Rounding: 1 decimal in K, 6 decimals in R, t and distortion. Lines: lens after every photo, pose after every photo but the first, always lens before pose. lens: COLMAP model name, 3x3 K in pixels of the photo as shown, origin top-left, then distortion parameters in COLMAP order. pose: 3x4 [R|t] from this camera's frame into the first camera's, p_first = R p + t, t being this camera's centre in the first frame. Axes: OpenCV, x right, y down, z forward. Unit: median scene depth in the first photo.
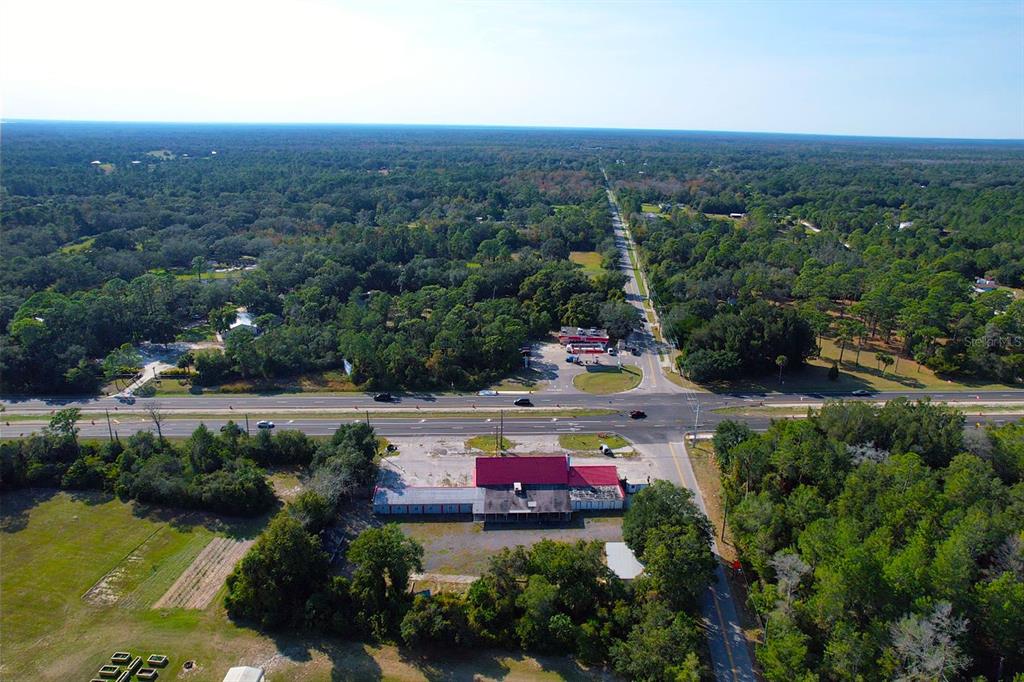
lens RADIAL K [[652.1, 0, 512.0], [0, 652.1, 341.0], [0, 0, 1]] dist [-0.090241, 0.078511]
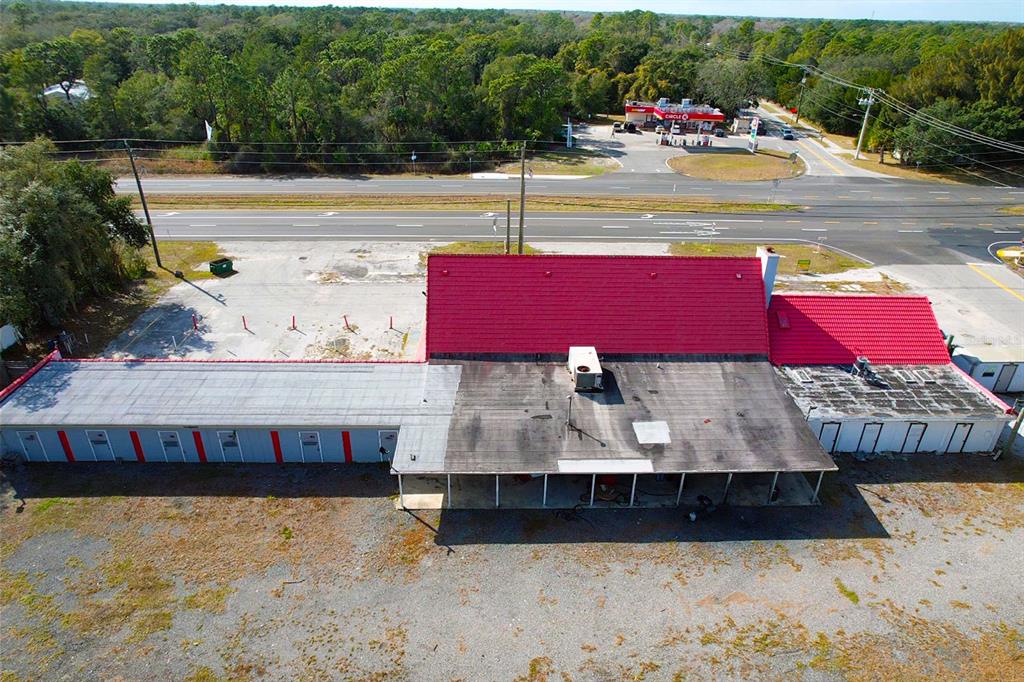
lens RADIAL K [[652.1, 0, 512.0], [0, 652.1, 341.0], [0, 0, 1]] dist [-0.090241, 0.078511]
pose [[0.999658, 0.012652, -0.022906, -0.014436], [-0.009078, 0.988654, 0.149936, 0.180703], [0.024544, -0.149676, 0.988430, 0.758071]]
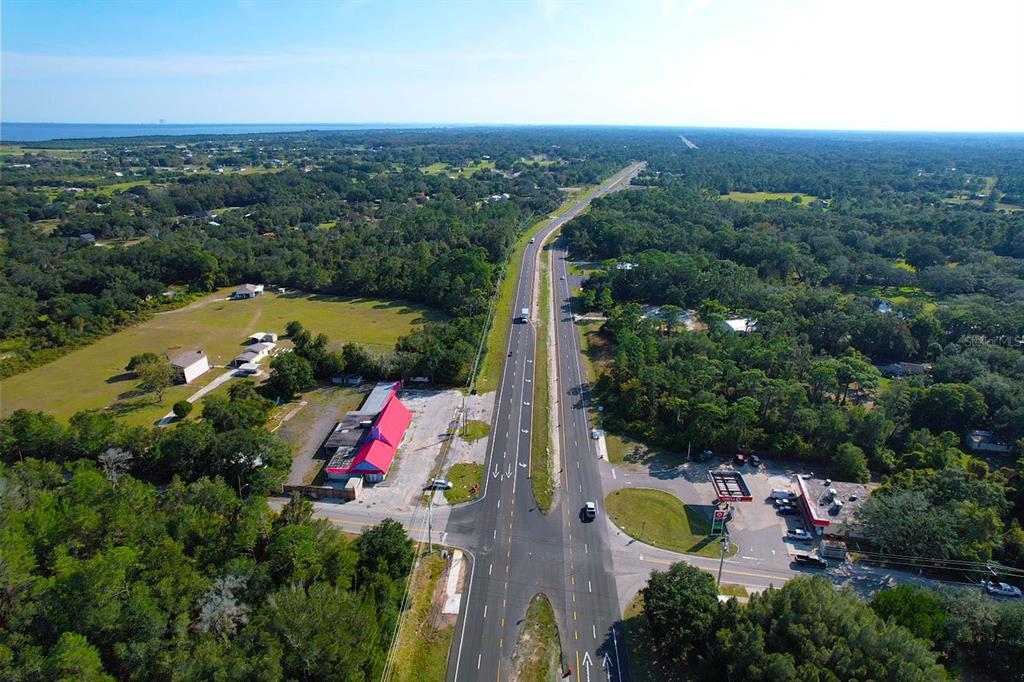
lens RADIAL K [[652.1, 0, 512.0], [0, 652.1, 341.0], [0, 0, 1]] dist [-0.090241, 0.078511]
pose [[-0.093113, 0.305642, -0.947583, 1.107274], [-0.336711, 0.885977, 0.318858, -0.396928], [0.936993, 0.348751, 0.020417, 1.190525]]
